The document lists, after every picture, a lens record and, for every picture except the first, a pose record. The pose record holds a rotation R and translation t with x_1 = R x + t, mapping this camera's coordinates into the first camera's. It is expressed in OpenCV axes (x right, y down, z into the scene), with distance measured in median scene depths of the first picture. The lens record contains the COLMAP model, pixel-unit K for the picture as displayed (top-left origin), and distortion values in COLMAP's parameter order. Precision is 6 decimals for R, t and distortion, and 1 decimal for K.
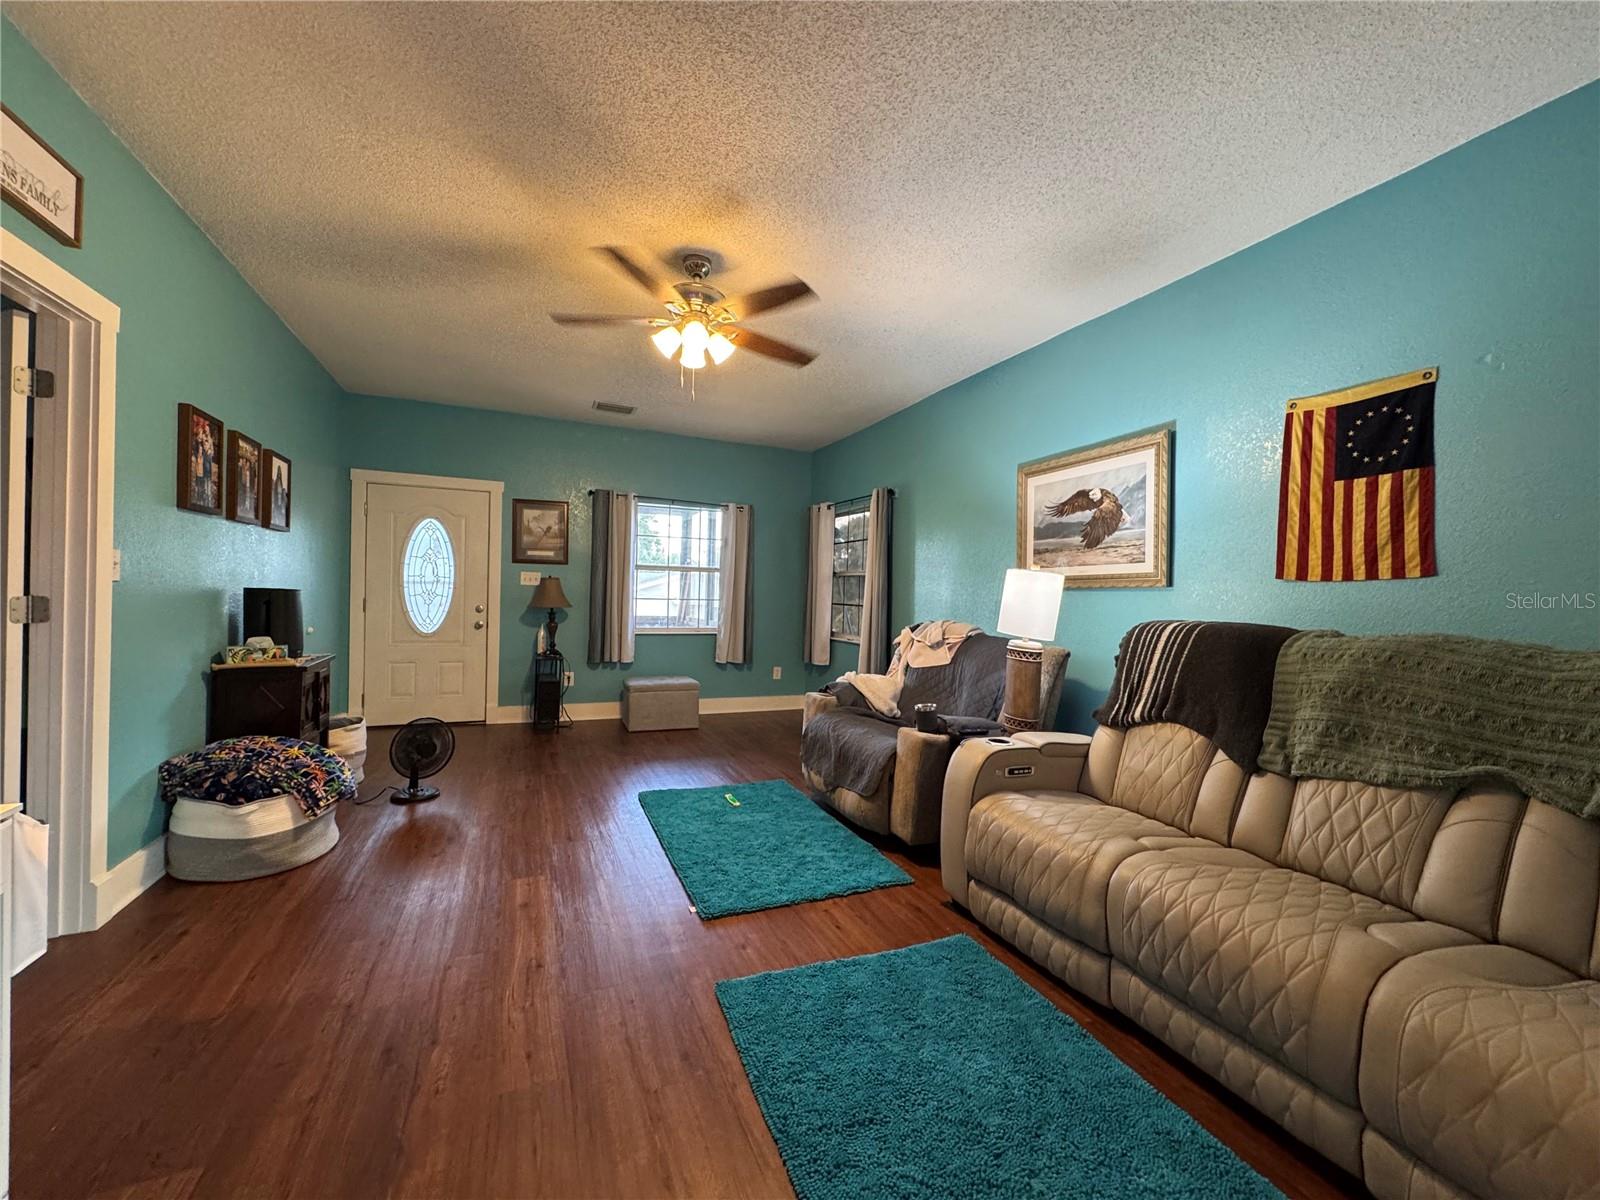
lens RADIAL K [[640.3, 0, 800.3], [0, 640.3, 593.5], [0, 0, 1]] dist [-0.002616, 0.000138]
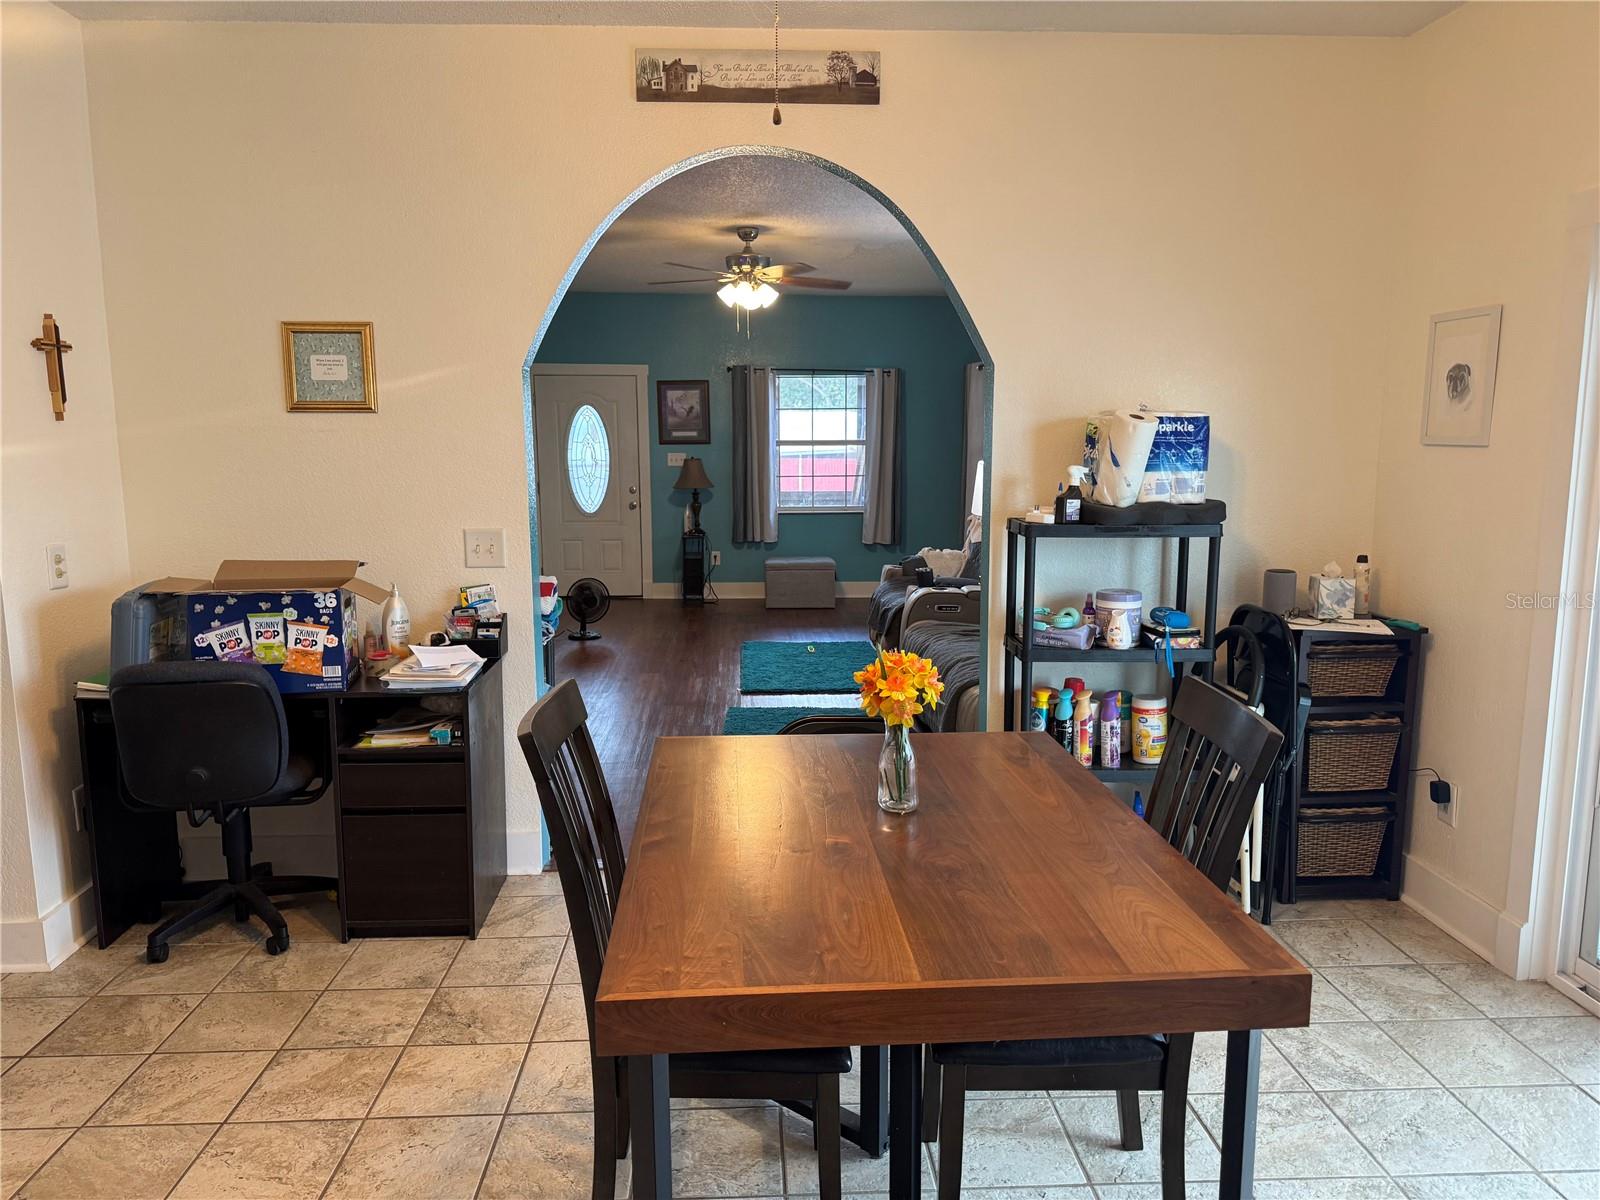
lens RADIAL K [[1113.5, 0, 800.9], [0, 1113.5, 603.3], [0, 0, 1]] dist [0.009352, 0.000357]
pose [[0.938002, 0.023211, -0.345852, 0.385917], [0.026860, 0.989889, 0.139281, -0.038371], [0.345588, -0.139935, 0.927894, -0.613222]]
